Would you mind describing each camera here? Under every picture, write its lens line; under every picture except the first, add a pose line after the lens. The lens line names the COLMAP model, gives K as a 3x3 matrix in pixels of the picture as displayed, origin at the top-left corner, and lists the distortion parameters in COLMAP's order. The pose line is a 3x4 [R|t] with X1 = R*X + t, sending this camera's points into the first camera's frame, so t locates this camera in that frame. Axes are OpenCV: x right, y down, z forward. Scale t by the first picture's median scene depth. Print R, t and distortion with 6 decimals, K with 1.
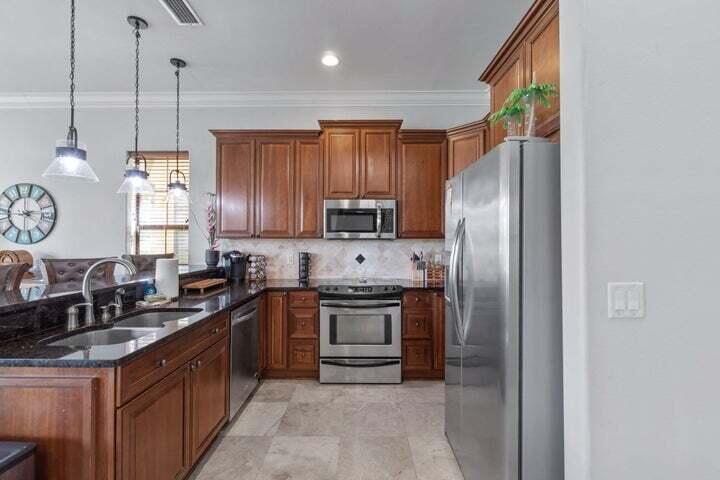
lens RADIAL K [[315.4, 0, 355.9], [0, 315.4, 237.8], [0, 0, 1]] dist [-0.002825, -0.000180]
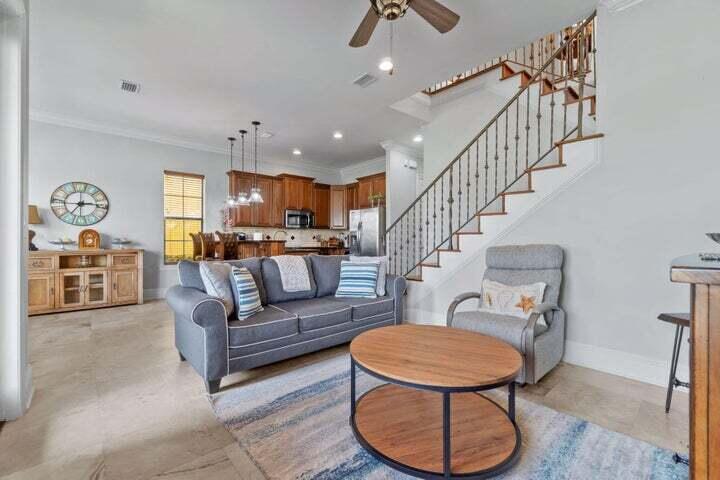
lens RADIAL K [[315.4, 0, 357.9], [0, 315.4, 243.8], [0, 0, 1]] dist [-0.002825, -0.000180]
pose [[0.737849, -0.004449, 0.674951, -1.200146], [0.000523, 0.999982, 0.006020, 0.102905], [-0.674965, -0.004089, 0.737838, -0.958622]]
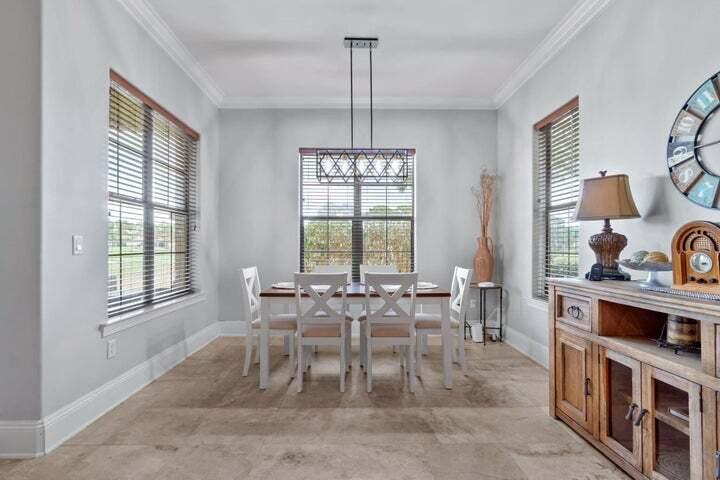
lens RADIAL K [[348.8, 0, 359.7], [0, 348.8, 240.9], [0, 0, 1]] dist [-0.005294, -0.000586]
pose [[0.051343, -0.009553, -0.998635, -0.684277], [0.006559, 0.999936, -0.009228, 0.068967], [0.998660, -0.006076, 0.051402, 0.525641]]
